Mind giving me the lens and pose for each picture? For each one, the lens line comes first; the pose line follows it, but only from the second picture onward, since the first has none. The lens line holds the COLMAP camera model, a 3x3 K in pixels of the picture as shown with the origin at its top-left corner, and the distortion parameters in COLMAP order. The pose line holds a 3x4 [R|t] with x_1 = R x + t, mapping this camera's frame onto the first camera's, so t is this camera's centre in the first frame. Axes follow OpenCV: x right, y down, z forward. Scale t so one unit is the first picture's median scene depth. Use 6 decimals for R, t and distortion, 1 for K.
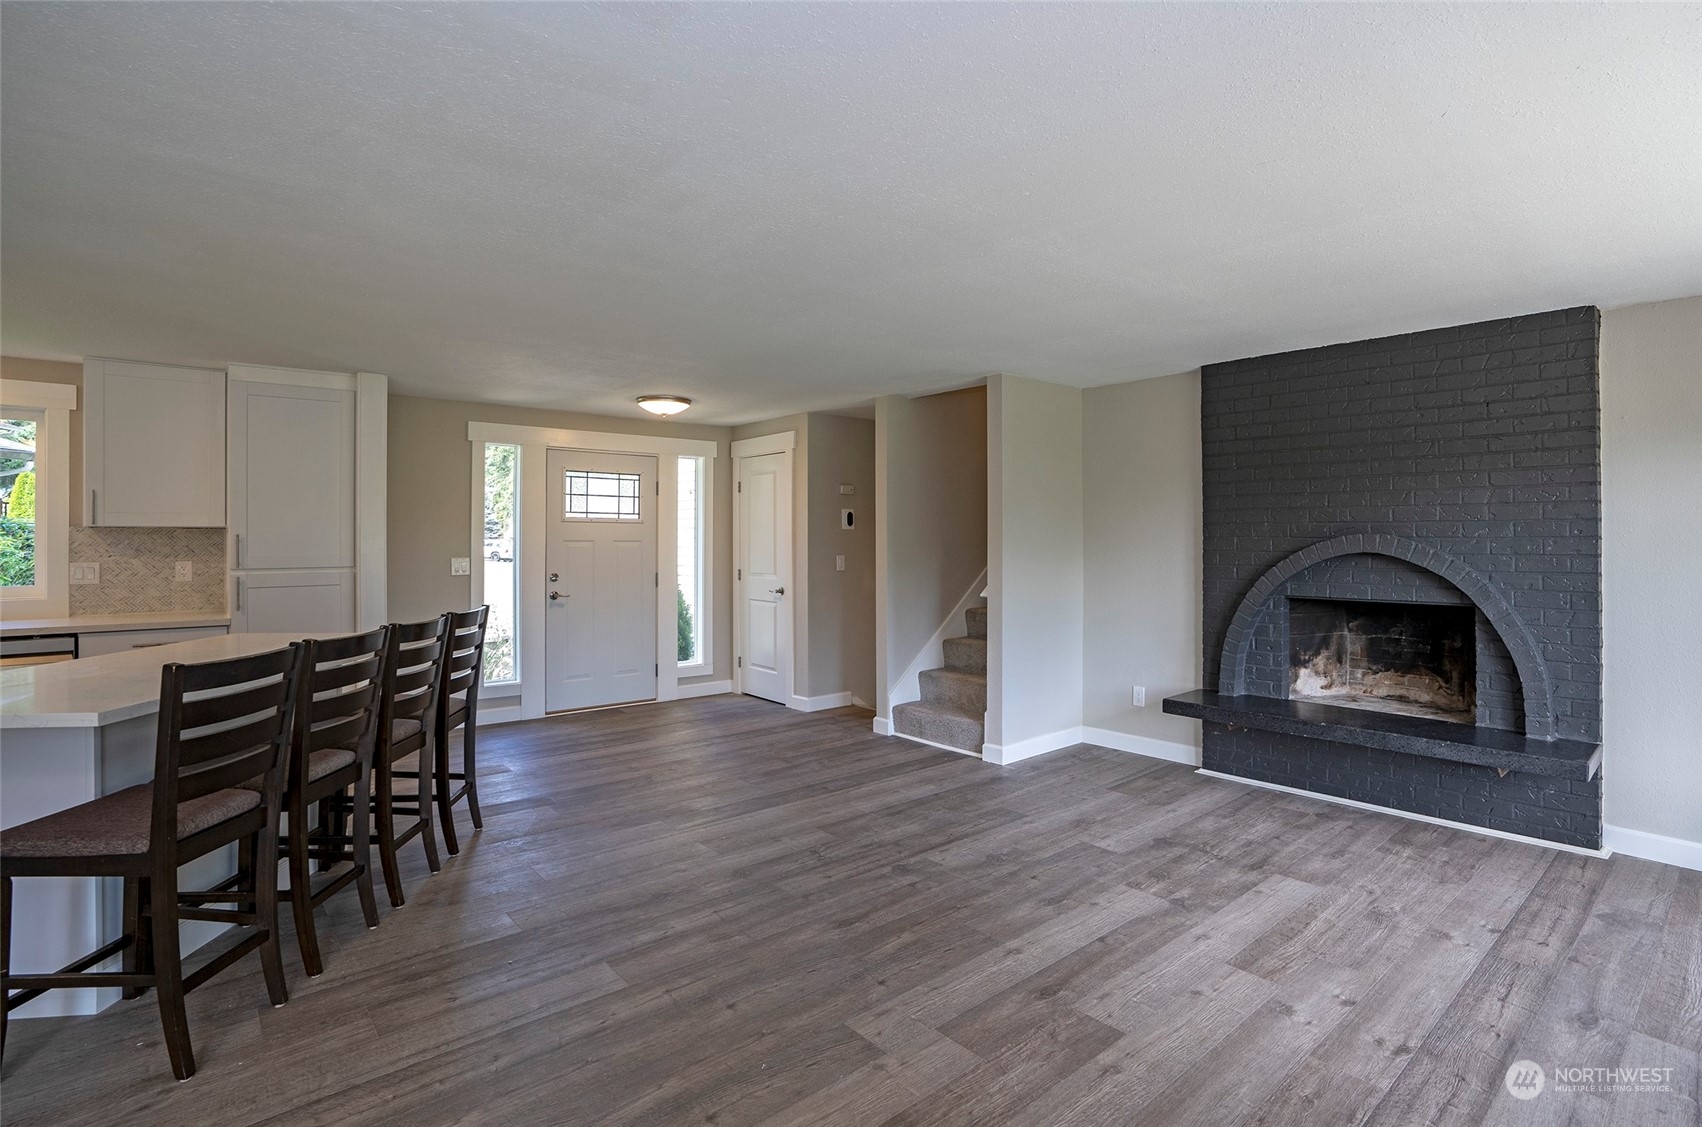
lens RADIAL K [[829.8, 0, 897.9], [0, 829.8, 533.8], [0, 0, 1]] dist [-0.073540, 0.029184]
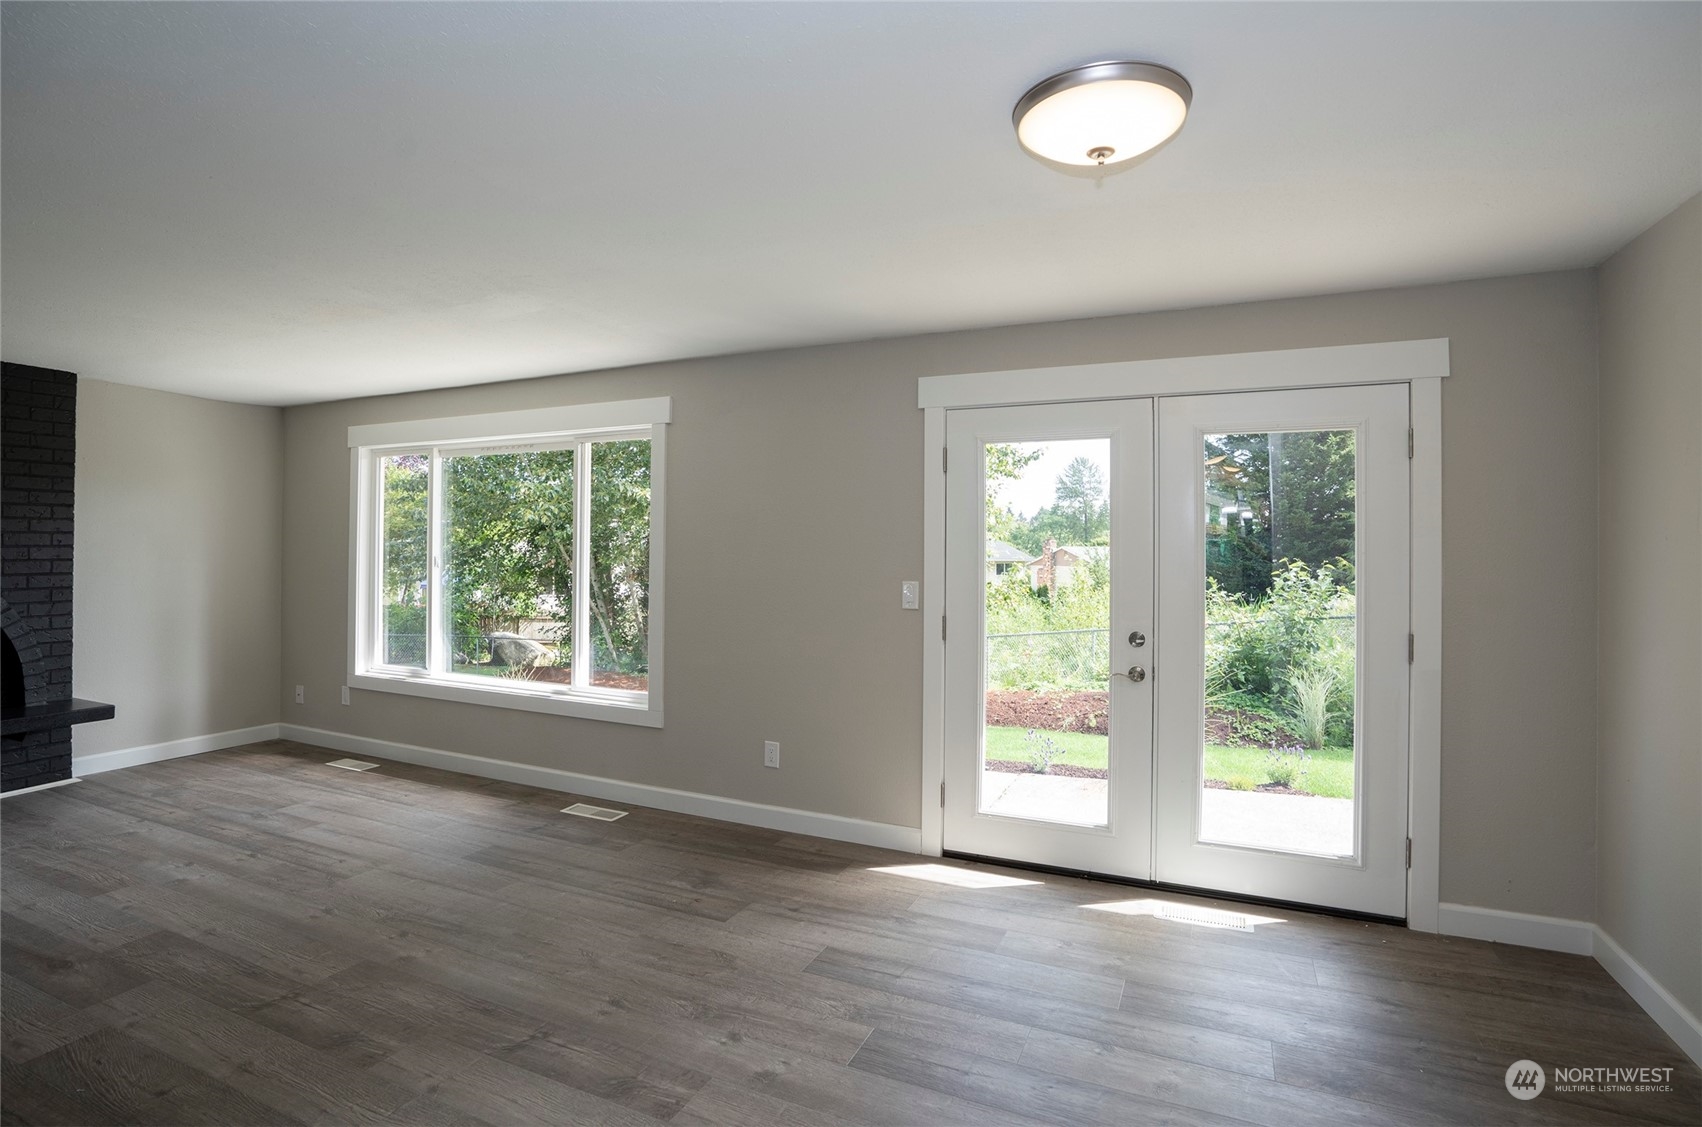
lens RADIAL K [[814.2, 0, 853.0], [0, 814.2, 540.4], [0, 0, 1]] dist [-0.063115, 0.023926]
pose [[-0.401712, 0.004748, 0.915754, -0.633288], [-0.012558, 0.999864, -0.010693, -0.005363], [-0.915680, -0.015796, -0.401598, 0.236494]]
